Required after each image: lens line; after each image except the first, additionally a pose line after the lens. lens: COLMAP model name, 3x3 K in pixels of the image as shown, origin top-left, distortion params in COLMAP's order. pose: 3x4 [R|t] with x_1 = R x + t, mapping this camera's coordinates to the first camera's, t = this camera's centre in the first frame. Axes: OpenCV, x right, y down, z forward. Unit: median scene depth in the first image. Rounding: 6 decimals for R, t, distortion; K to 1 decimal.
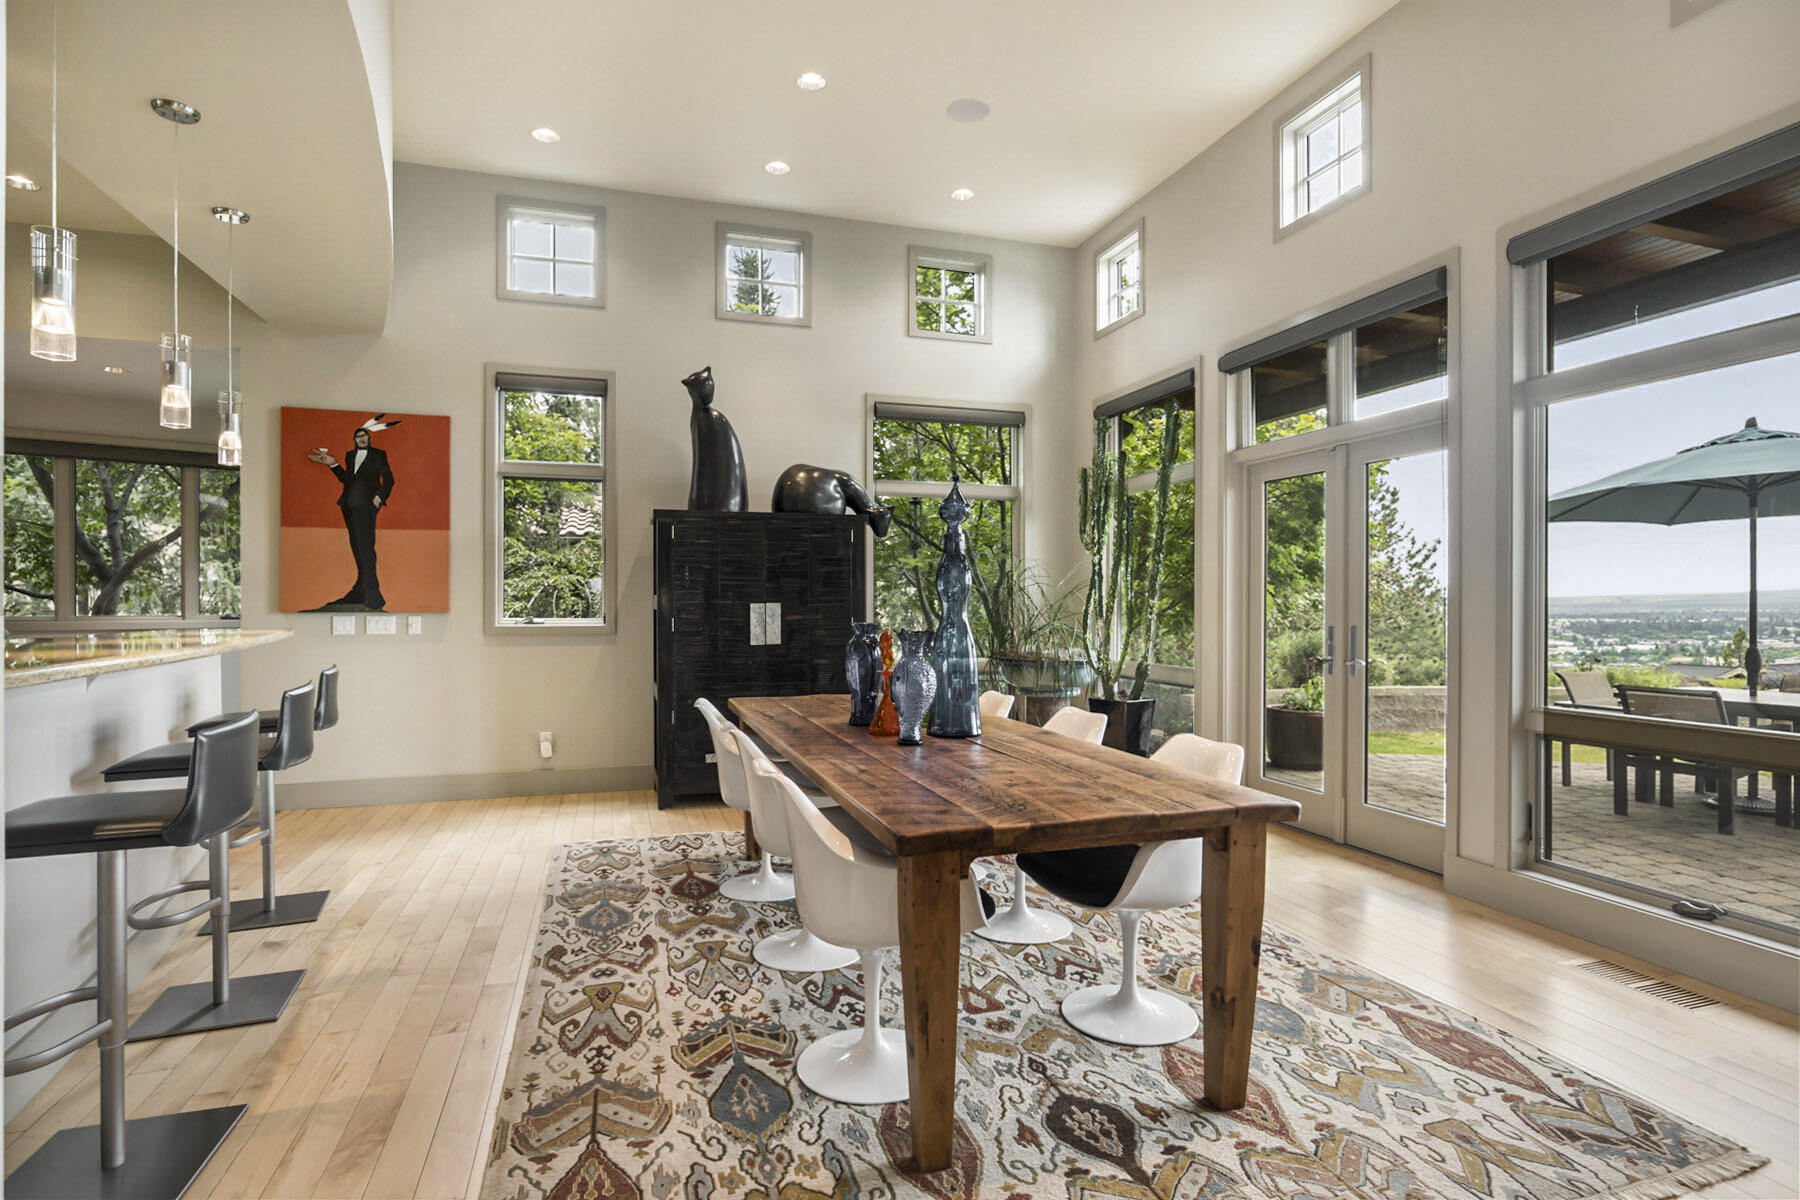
lens RADIAL K [[904.3, 0, 897.8], [0, 904.3, 603.5], [0, 0, 1]] dist [-0.012140, 0.002492]
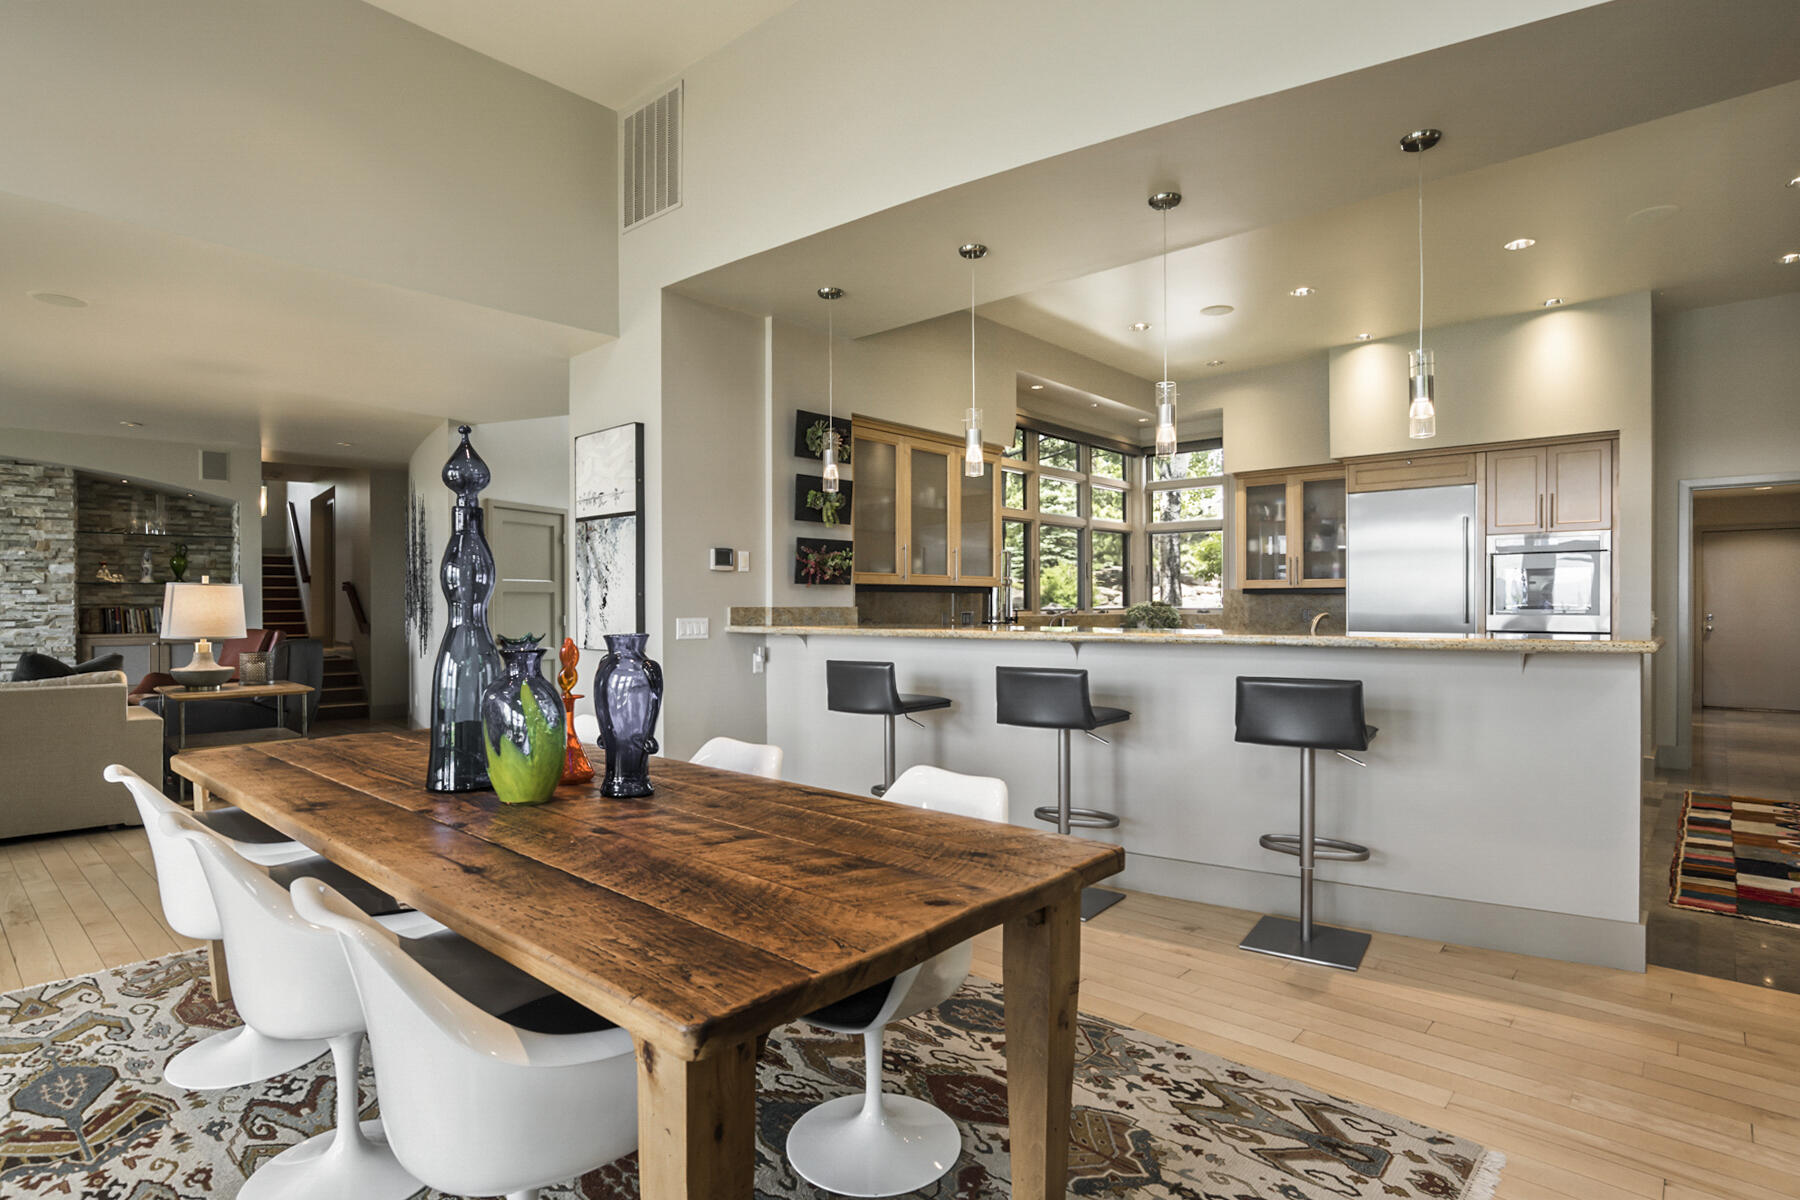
lens RADIAL K [[911.1, 0, 904.7], [0, 911.1, 606.6], [0, 0, 1]] dist [-0.004919, 0.001958]
pose [[-0.859346, 0.004096, -0.511378, 0.077916], [0.003632, 0.999992, 0.001907, -0.000054], [0.511382, -0.000219, -0.859354, 1.040167]]
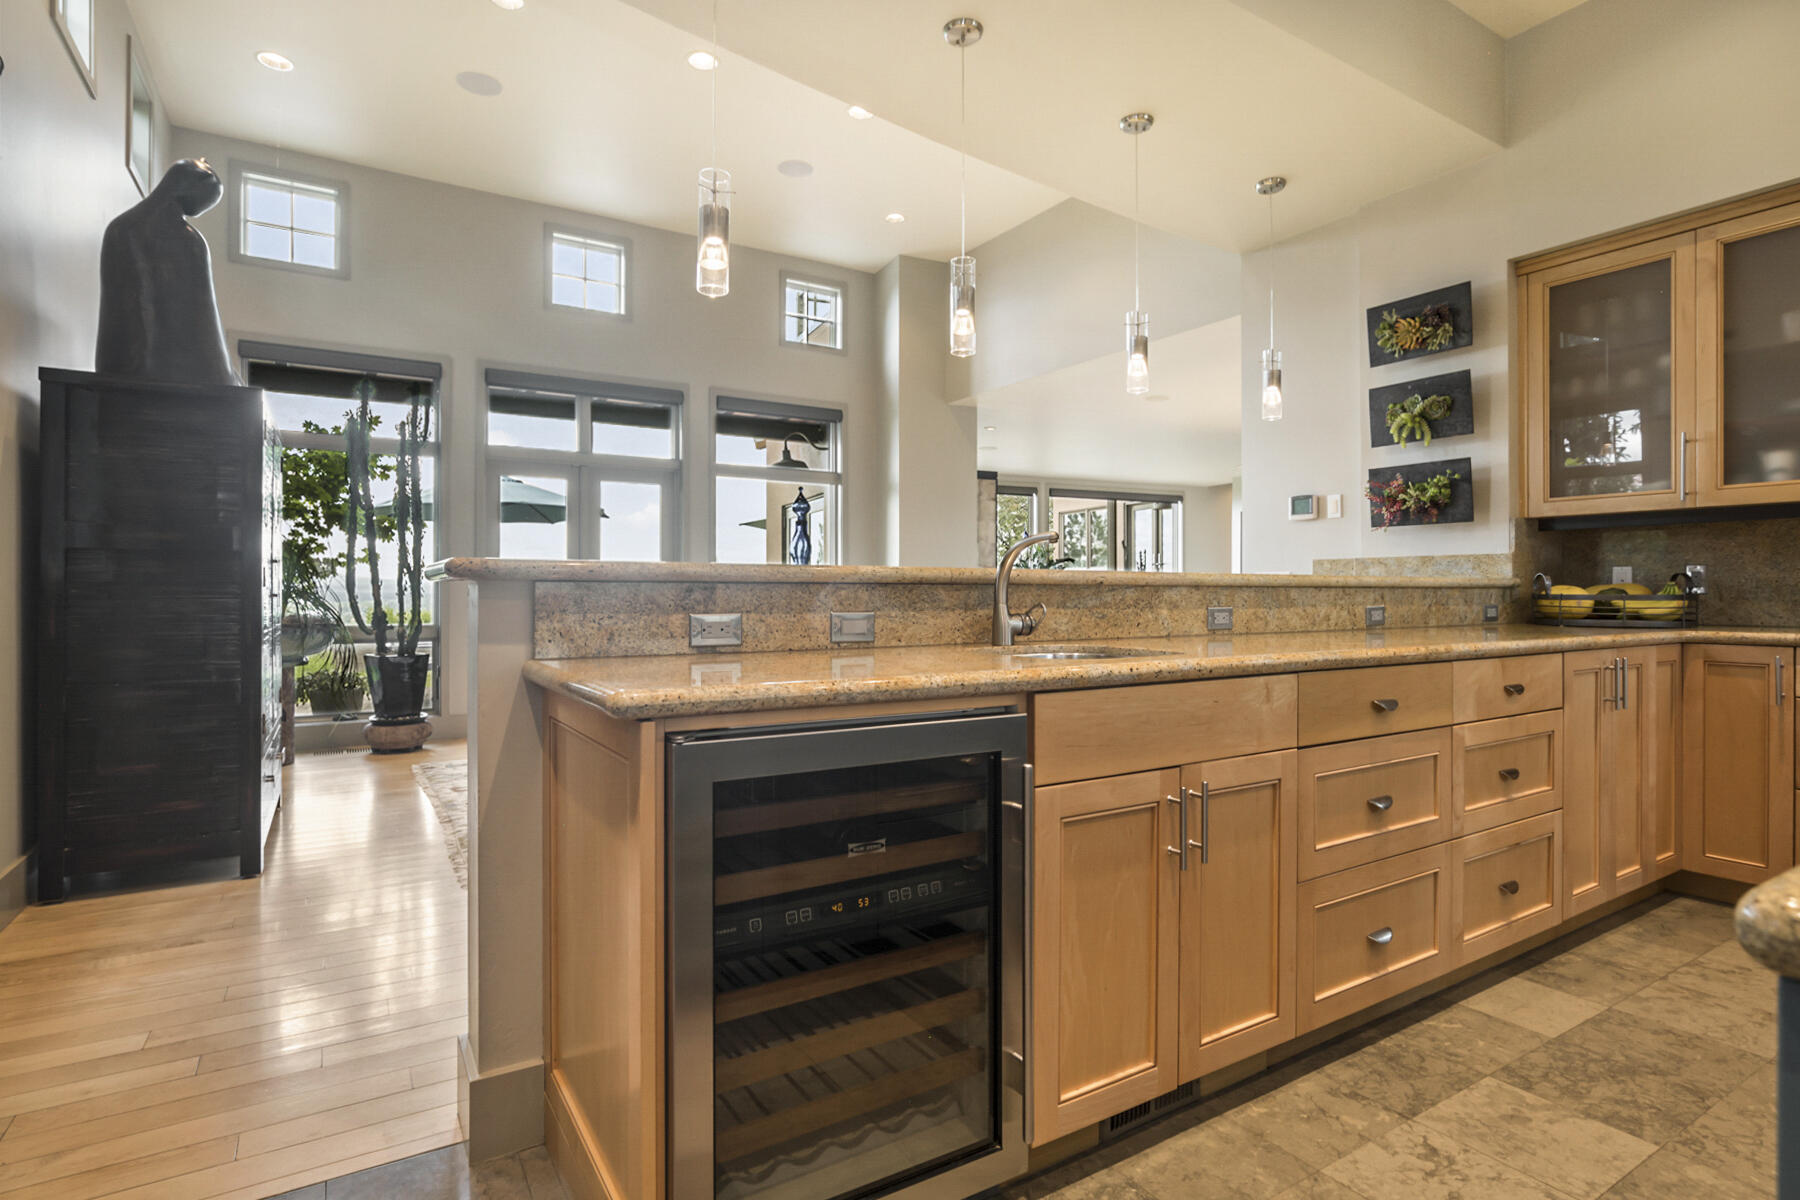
lens RADIAL K [[905.8, 0, 900.3], [0, 905.8, 592.6], [0, 0, 1]] dist [-0.015673, 0.001054]
pose [[-0.246893, -0.000701, 0.969043, -0.959935], [-0.003004, 0.999995, -0.000042, 0.033525], [-0.969038, -0.002922, -0.246894, 0.720837]]
